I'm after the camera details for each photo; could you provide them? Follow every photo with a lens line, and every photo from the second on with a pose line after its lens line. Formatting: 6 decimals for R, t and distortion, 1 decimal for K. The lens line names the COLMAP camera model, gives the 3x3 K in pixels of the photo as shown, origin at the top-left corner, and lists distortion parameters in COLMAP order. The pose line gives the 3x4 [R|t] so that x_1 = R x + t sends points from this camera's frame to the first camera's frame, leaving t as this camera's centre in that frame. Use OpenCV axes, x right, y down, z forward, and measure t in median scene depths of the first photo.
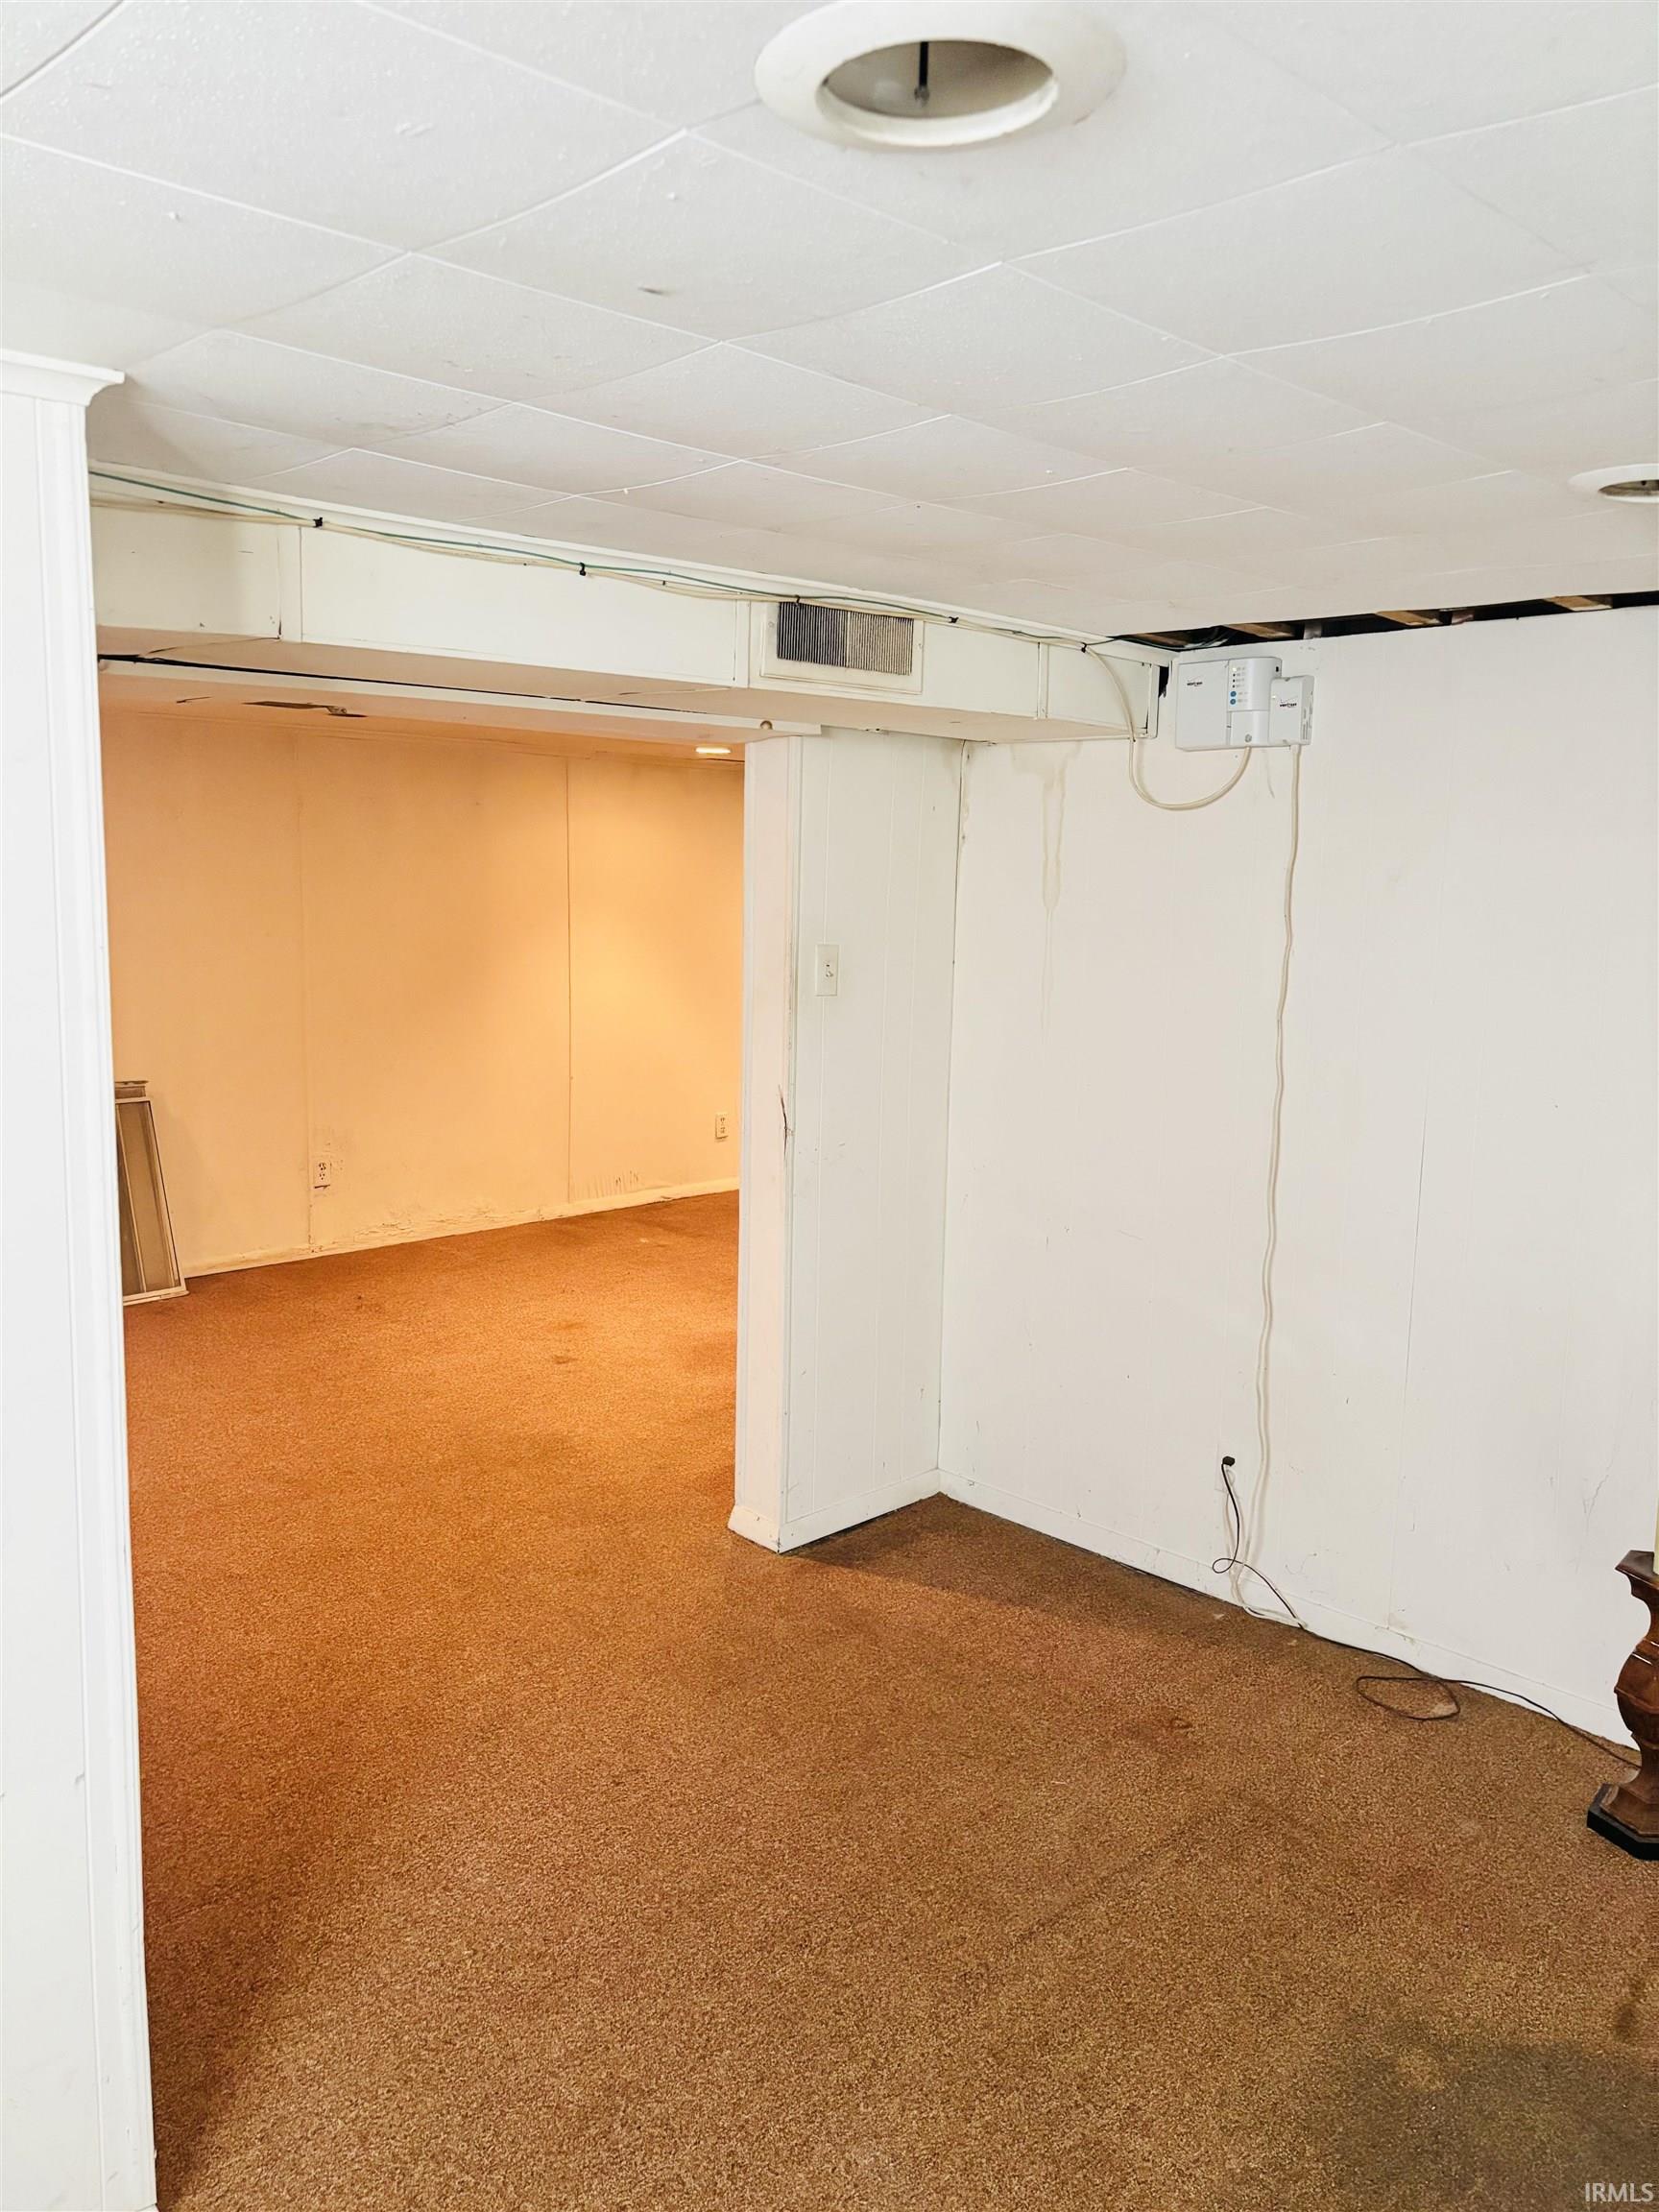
lens RADIAL K [[1662.0, 0, 829.3], [0, 1662.0, 1104.5], [0, 0, 1]] dist [-0.003671, 0.001323]
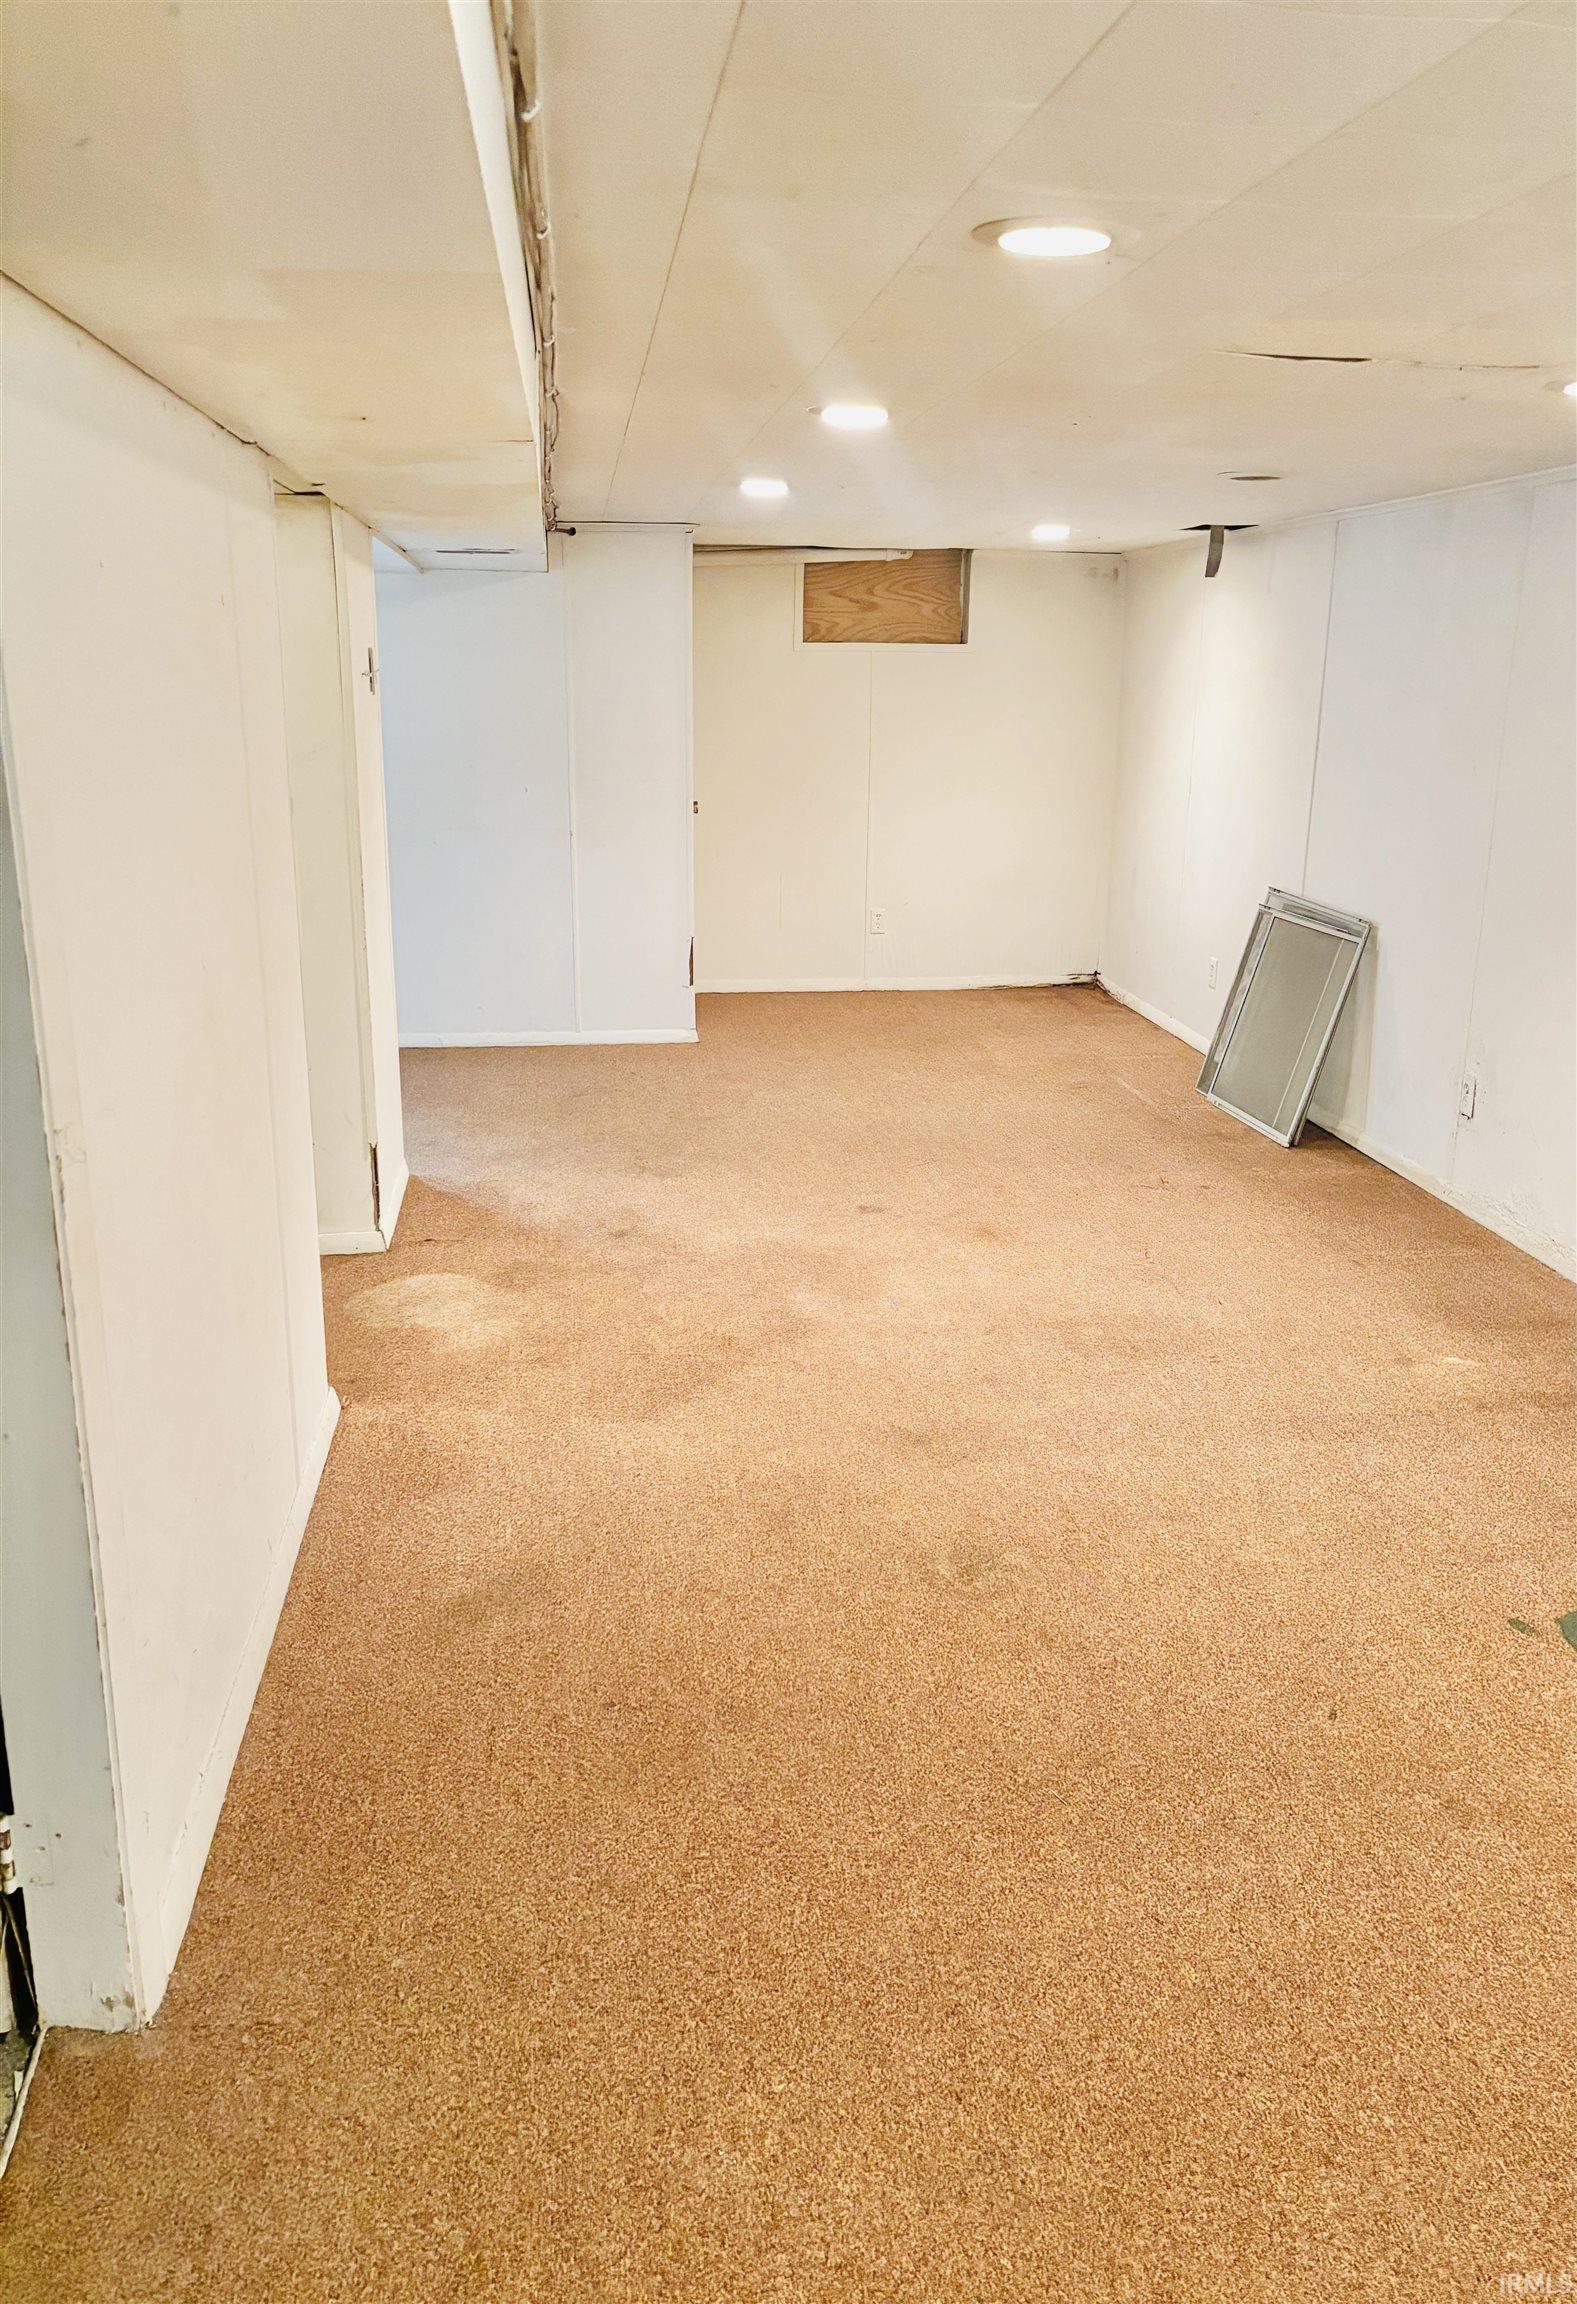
lens RADIAL K [[1785.4, 0, 787.4], [0, 1785.4, 1154.1], [0, 0, 1]] dist [0.000284, 0.000114]
pose [[-0.621510, 0.184810, -0.761295, 0.608378], [-0.137161, 0.931095, 0.338006, -0.200378], [0.771306, 0.314494, -0.553336, 1.492617]]
